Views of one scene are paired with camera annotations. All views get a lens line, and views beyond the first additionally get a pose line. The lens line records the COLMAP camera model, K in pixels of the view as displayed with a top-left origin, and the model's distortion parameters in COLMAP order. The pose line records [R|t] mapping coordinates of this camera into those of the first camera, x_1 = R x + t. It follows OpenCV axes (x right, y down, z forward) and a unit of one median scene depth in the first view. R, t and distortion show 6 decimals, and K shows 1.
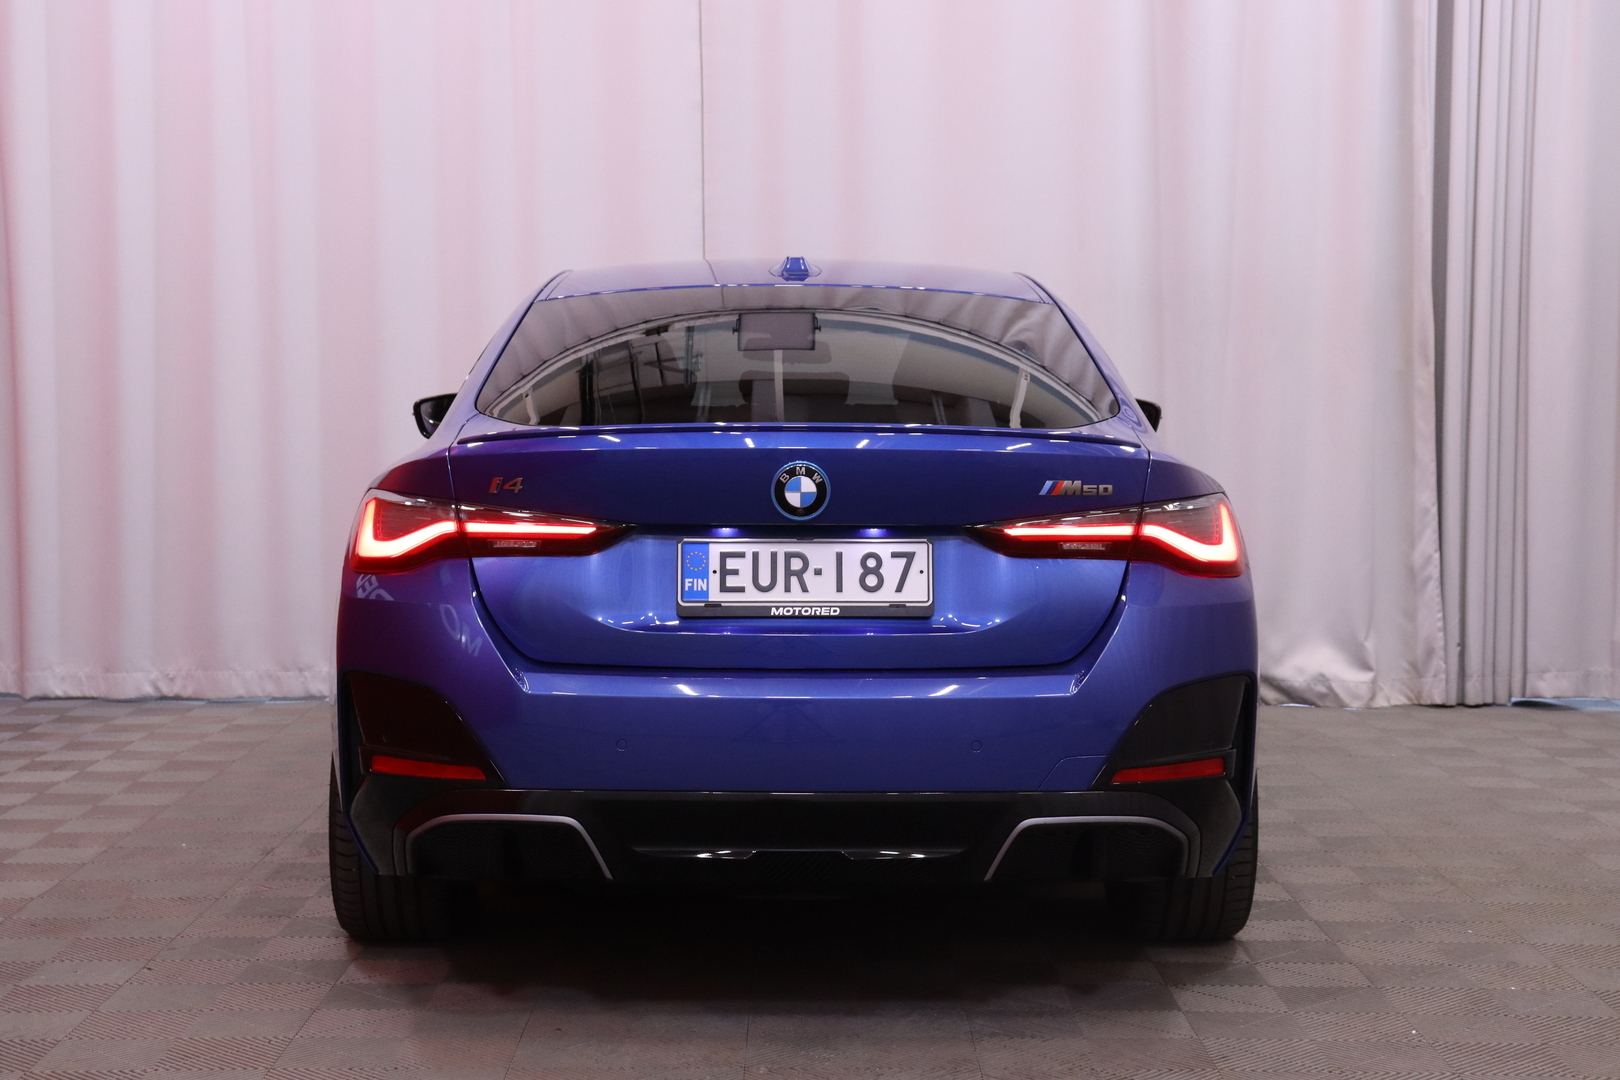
lens RADIAL K [[2567.5, 0, 927.2], [0, 2567.5, 541.0], [0, 0, 1]] dist [-0.021234, 0.038394]
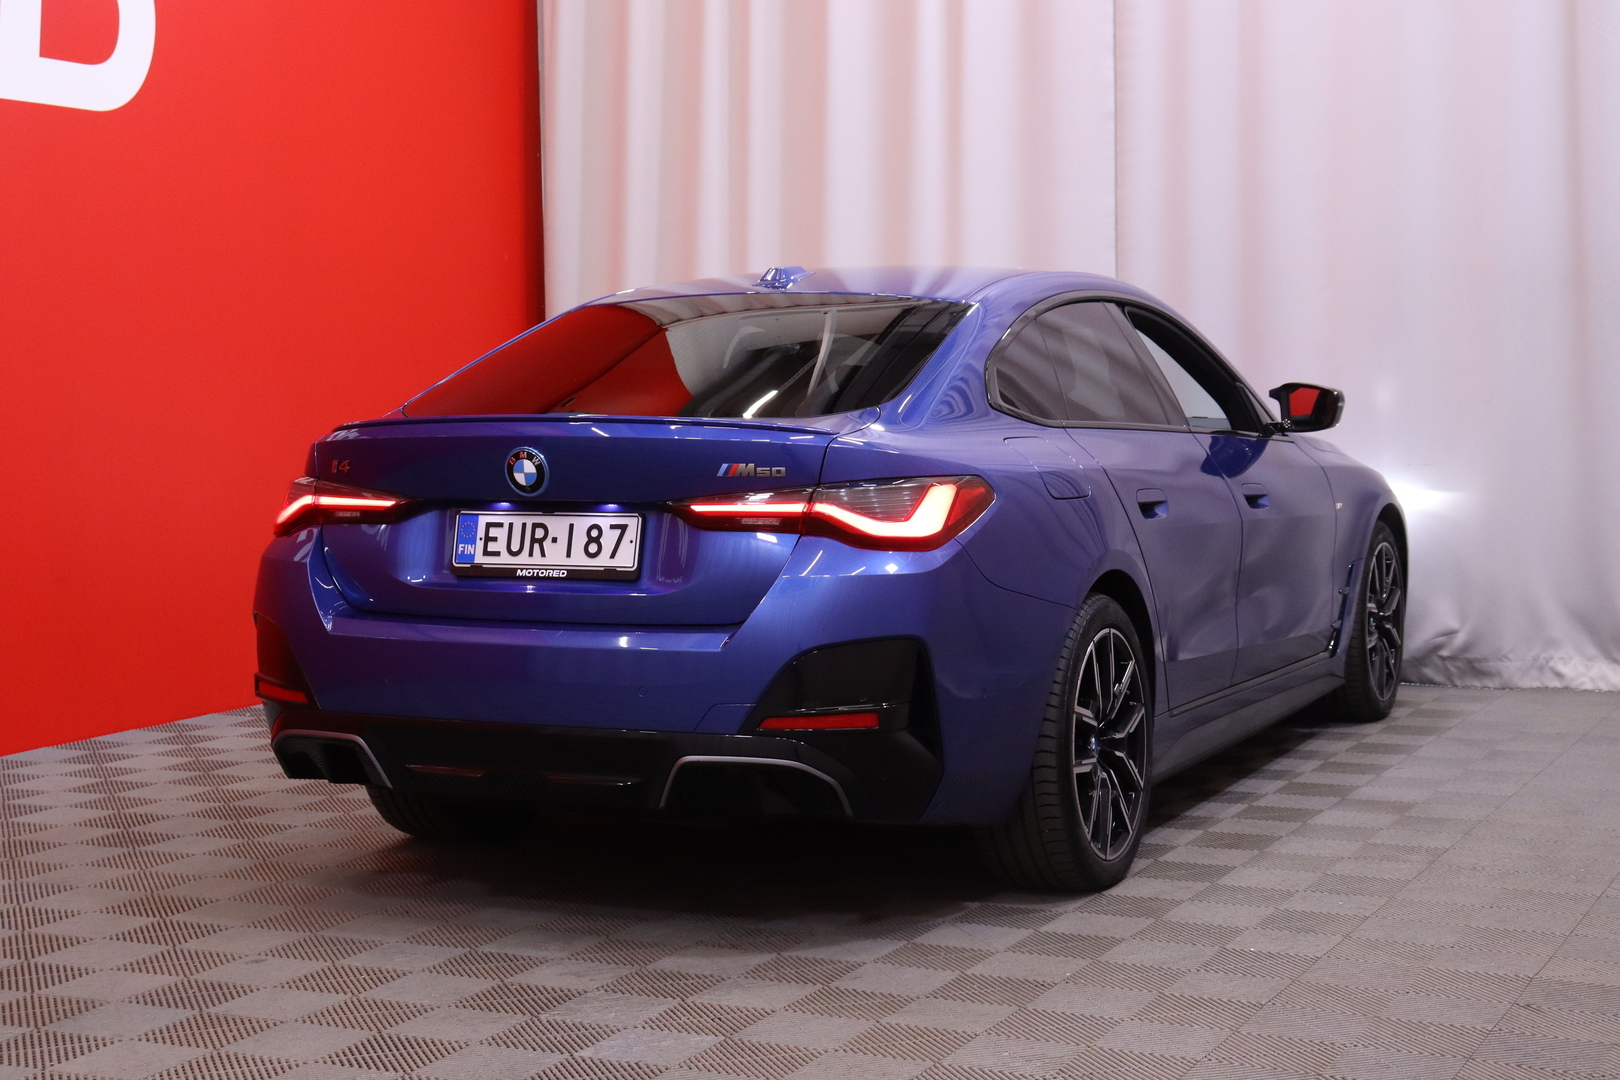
lens RADIAL K [[2567.5, 0, 927.2], [0, 2567.5, 541.0], [0, 0, 1]] dist [-0.021234, 0.038394]
pose [[0.900297, 0.014790, -0.435024, 0.629982], [-0.012519, 0.999889, 0.008084, 0.000706], [0.435095, -0.001832, 0.900383, 0.005282]]
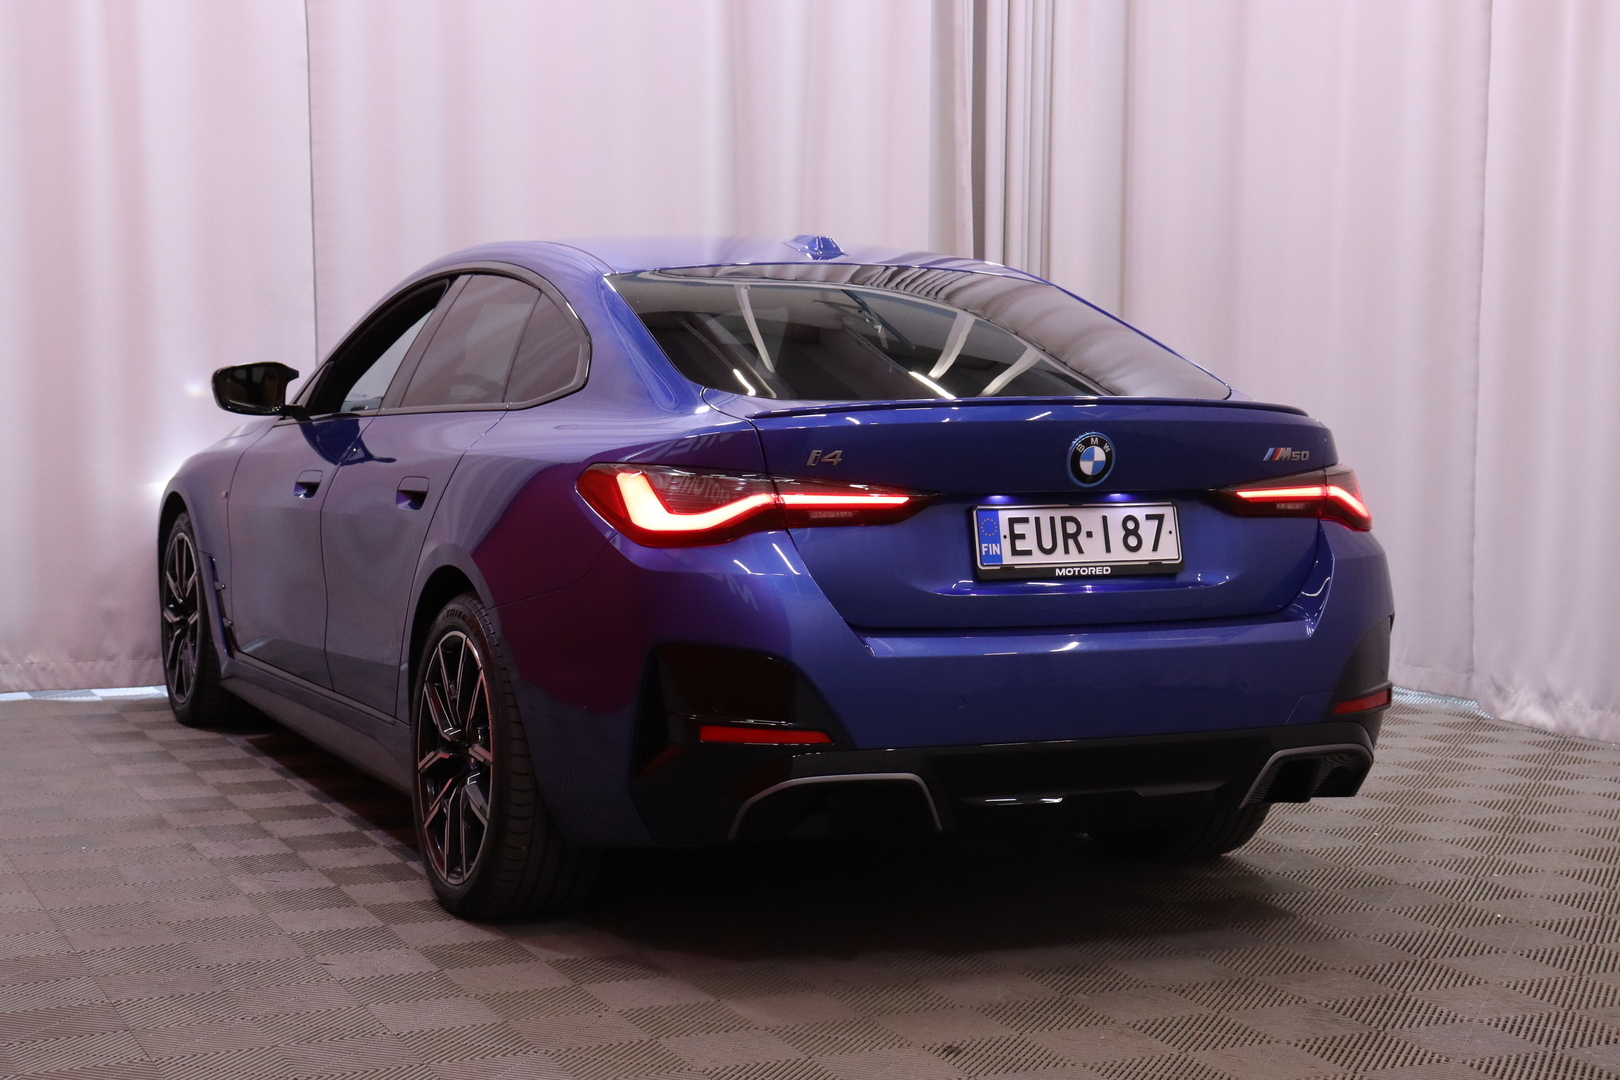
lens RADIAL K [[2567.5, 0, 927.2], [0, 2567.5, 541.0], [0, 0, 1]] dist [-0.021234, 0.038394]
pose [[0.916855, -0.024340, 0.398477, -0.536789], [0.018431, 0.999656, 0.018653, -0.006658], [-0.398794, -0.009757, 0.916989, 0.034776]]
